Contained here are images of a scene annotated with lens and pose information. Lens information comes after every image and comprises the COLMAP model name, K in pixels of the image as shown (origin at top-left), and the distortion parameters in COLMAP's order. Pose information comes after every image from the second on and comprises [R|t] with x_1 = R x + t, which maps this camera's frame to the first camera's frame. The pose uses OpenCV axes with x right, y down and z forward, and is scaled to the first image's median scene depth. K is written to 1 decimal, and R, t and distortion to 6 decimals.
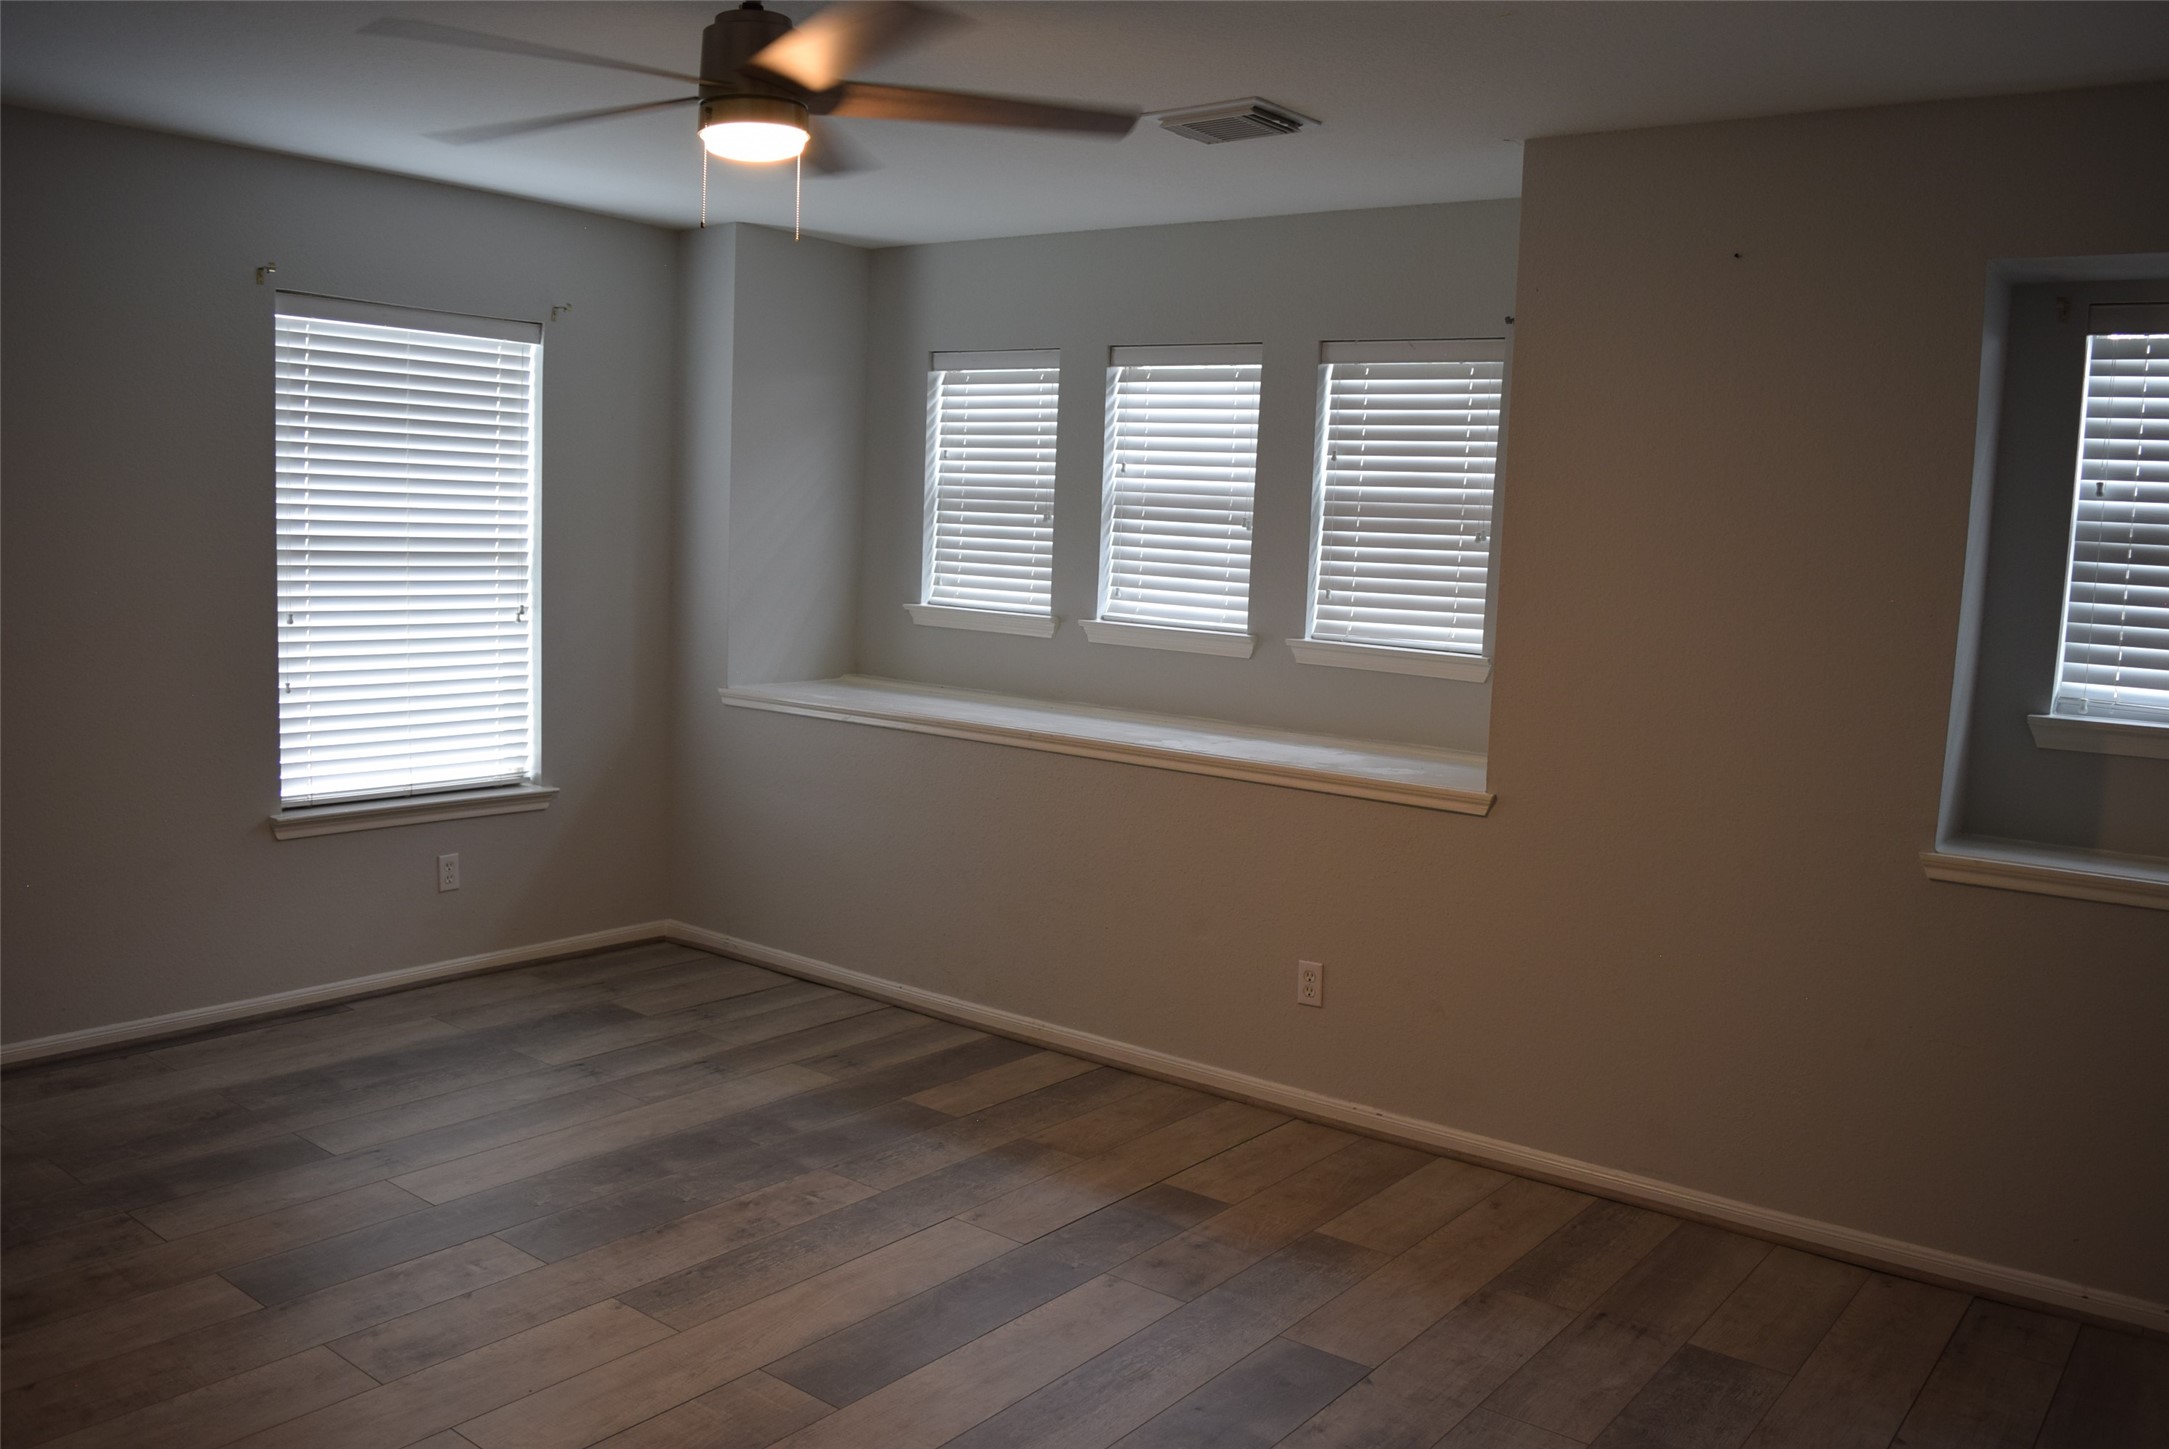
lens RADIAL K [[1708.1, 0, 1089.0], [0, 1708.1, 729.7], [0, 0, 1]] dist [-0.096523, 0.024542]
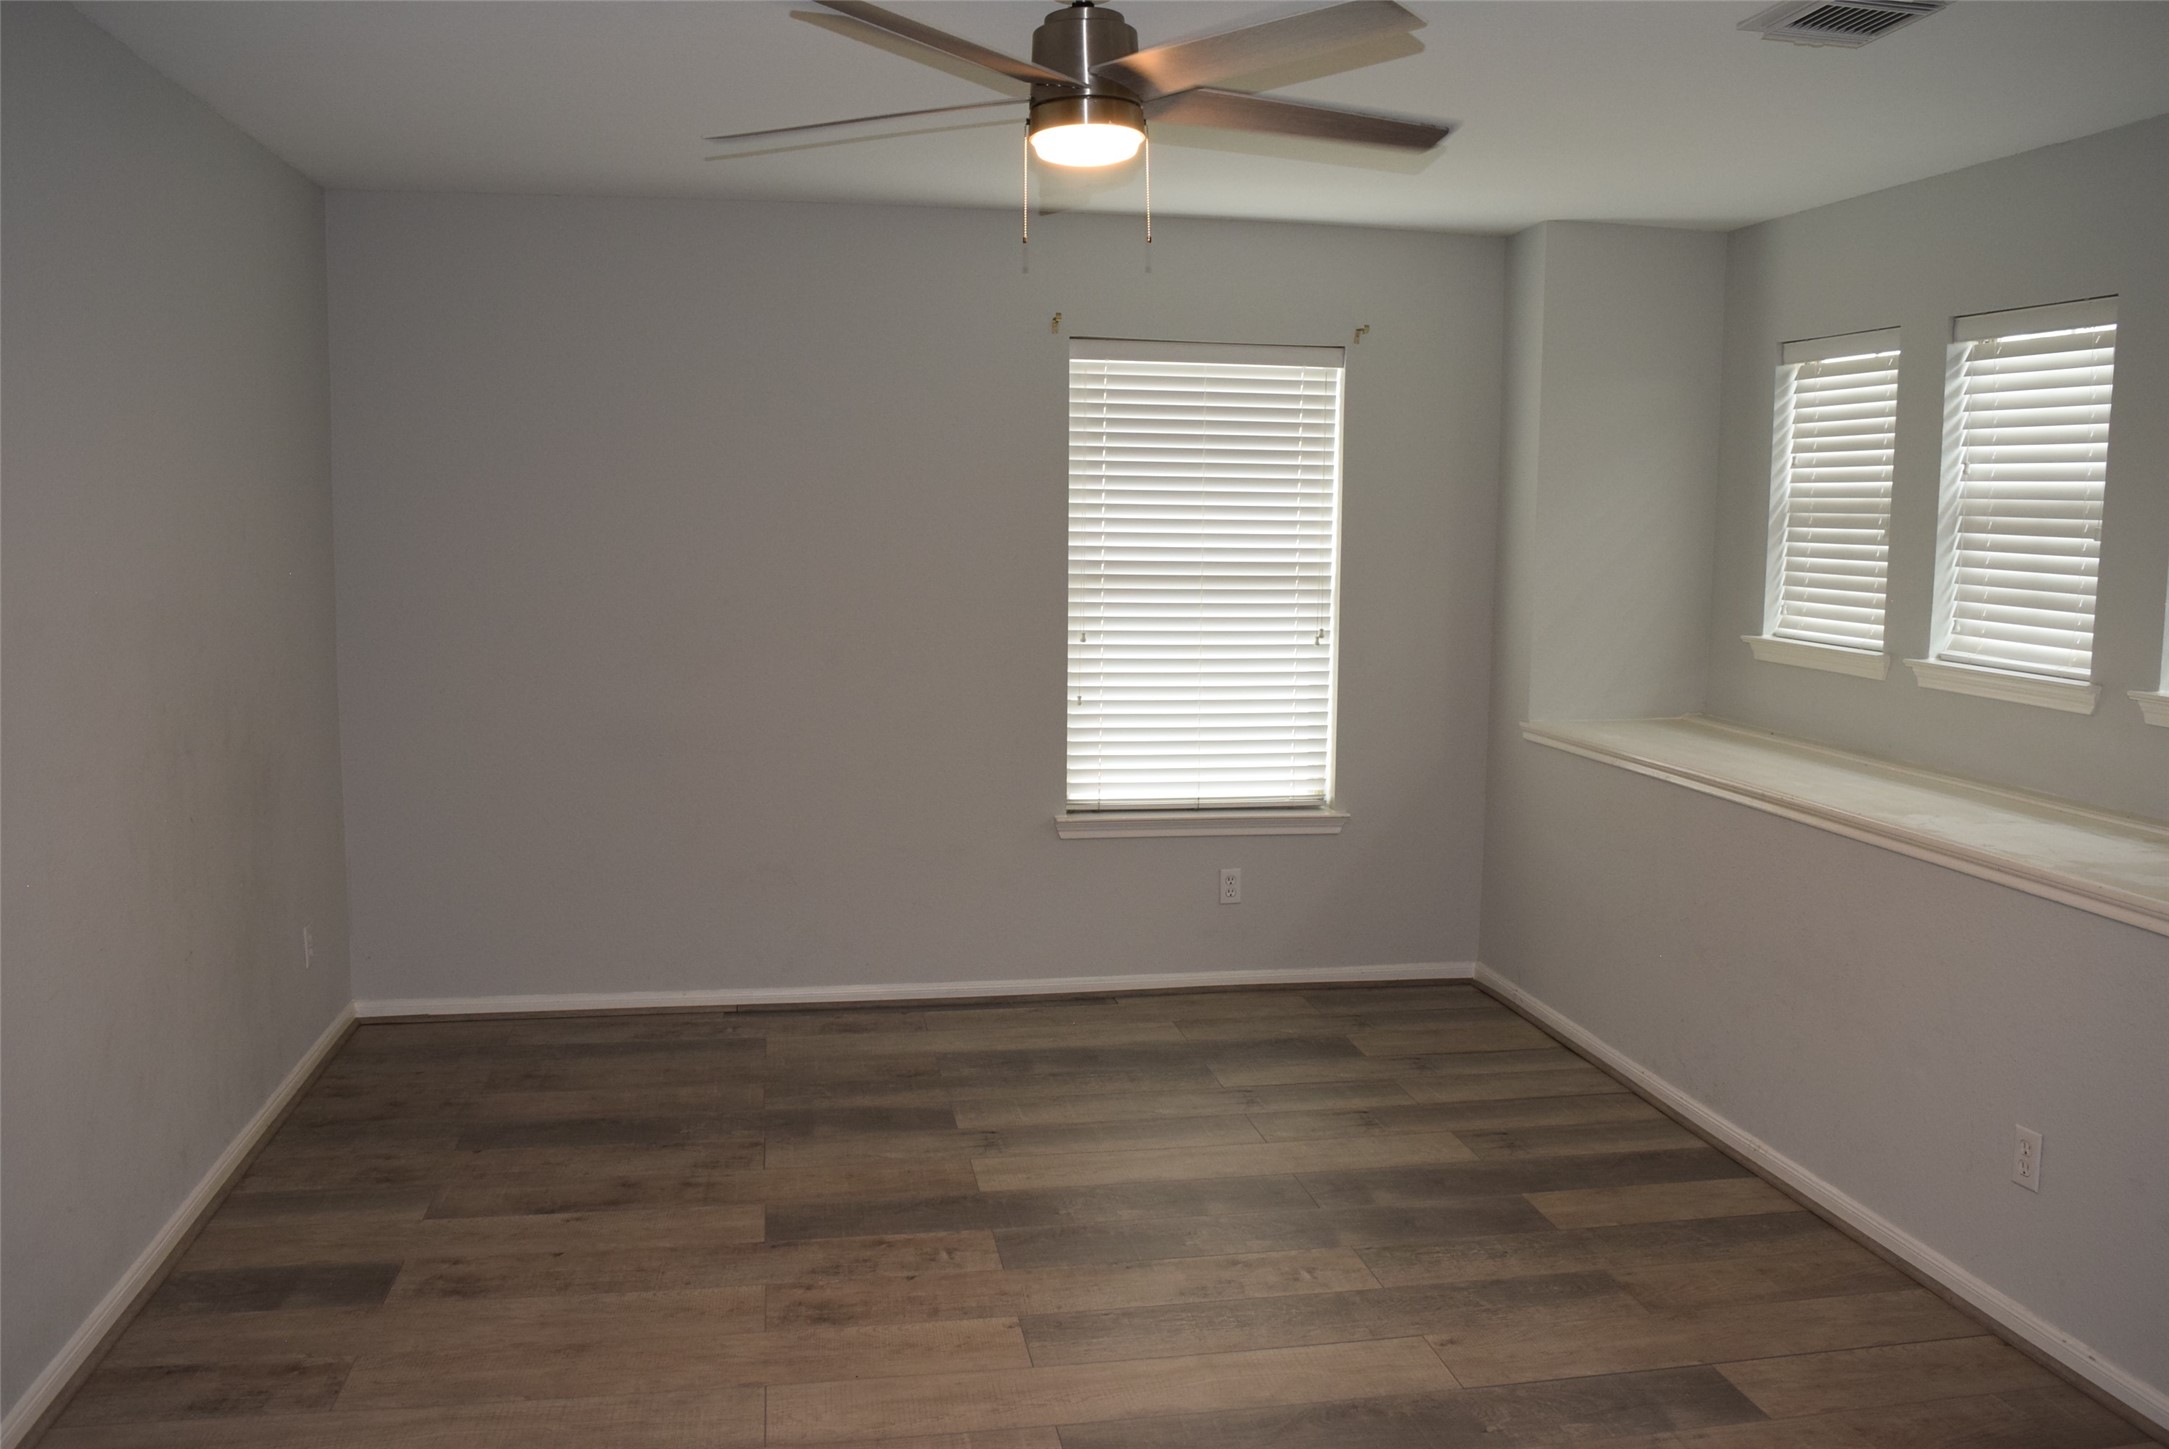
lens RADIAL K [[1708.1, 0, 1089.0], [0, 1708.1, 729.7], [0, 0, 1]] dist [-0.096523, 0.024542]
pose [[0.743107, 0.050707, -0.667249, 0.245507], [-0.061028, 0.998105, 0.007885, -0.013807], [0.666384, 0.034862, 0.744793, 0.159120]]
